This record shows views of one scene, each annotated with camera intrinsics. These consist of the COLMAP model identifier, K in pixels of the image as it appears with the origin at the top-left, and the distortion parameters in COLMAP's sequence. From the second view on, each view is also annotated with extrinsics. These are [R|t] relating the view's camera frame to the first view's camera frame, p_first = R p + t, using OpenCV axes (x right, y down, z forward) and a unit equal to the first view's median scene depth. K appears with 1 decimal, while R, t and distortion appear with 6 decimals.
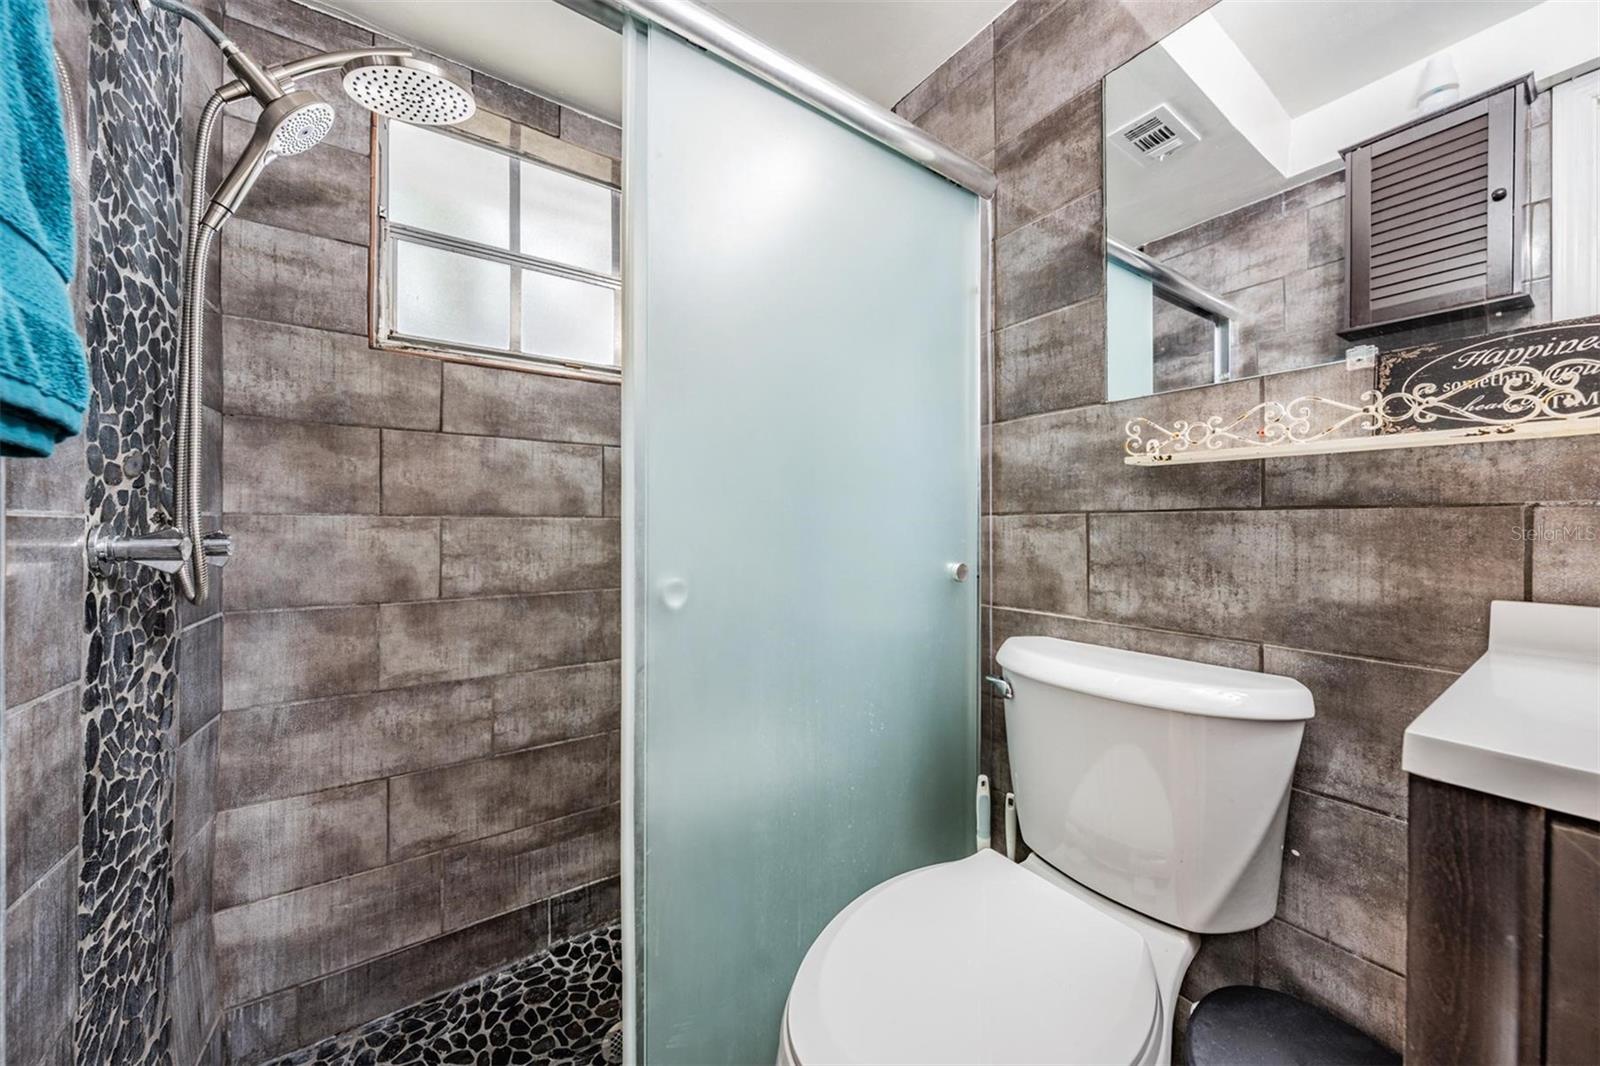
lens RADIAL K [[546.3, 0, 800.0], [0, 546.3, 533.0], [0, 0, 1]] dist [-0.006282, -0.000107]
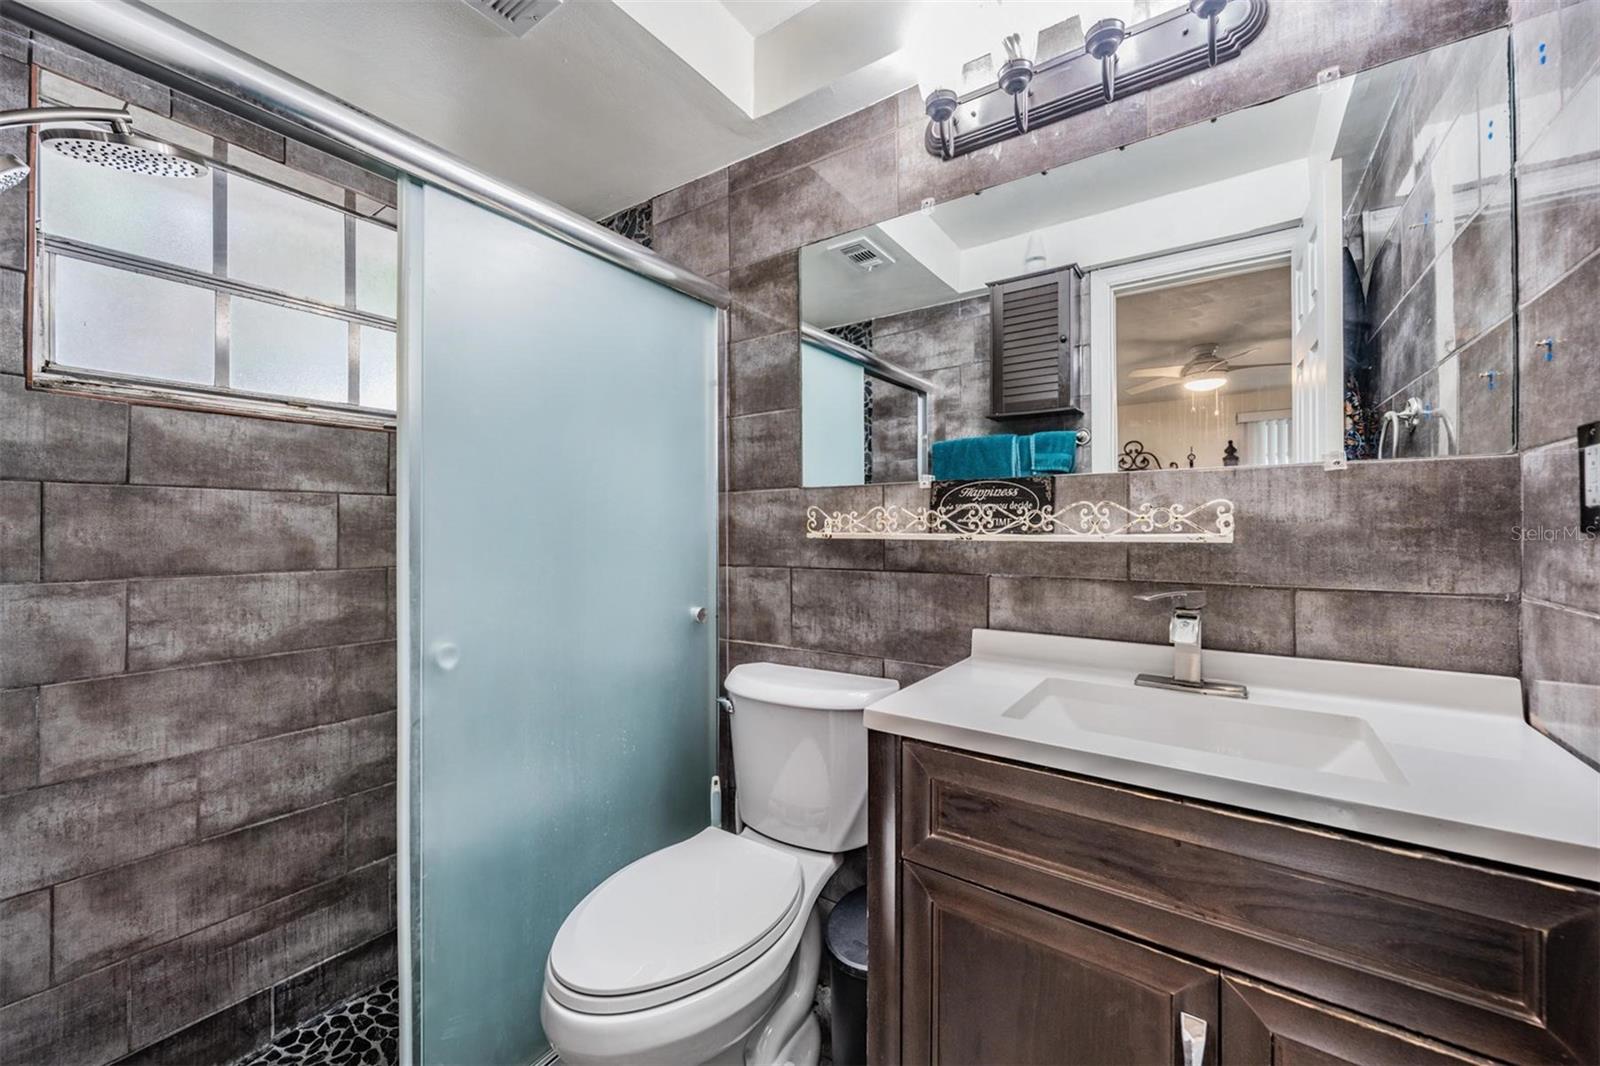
lens RADIAL K [[616.9, 0, 806.0], [0, 616.9, 525.7], [0, 0, 1]] dist [-0.002352, -0.000304]
pose [[0.931574, -0.002511, 0.363543, 0.007435], [0.010613, 0.999738, -0.020292, -0.091564], [-0.363397, 0.022761, 0.931356, -0.360000]]
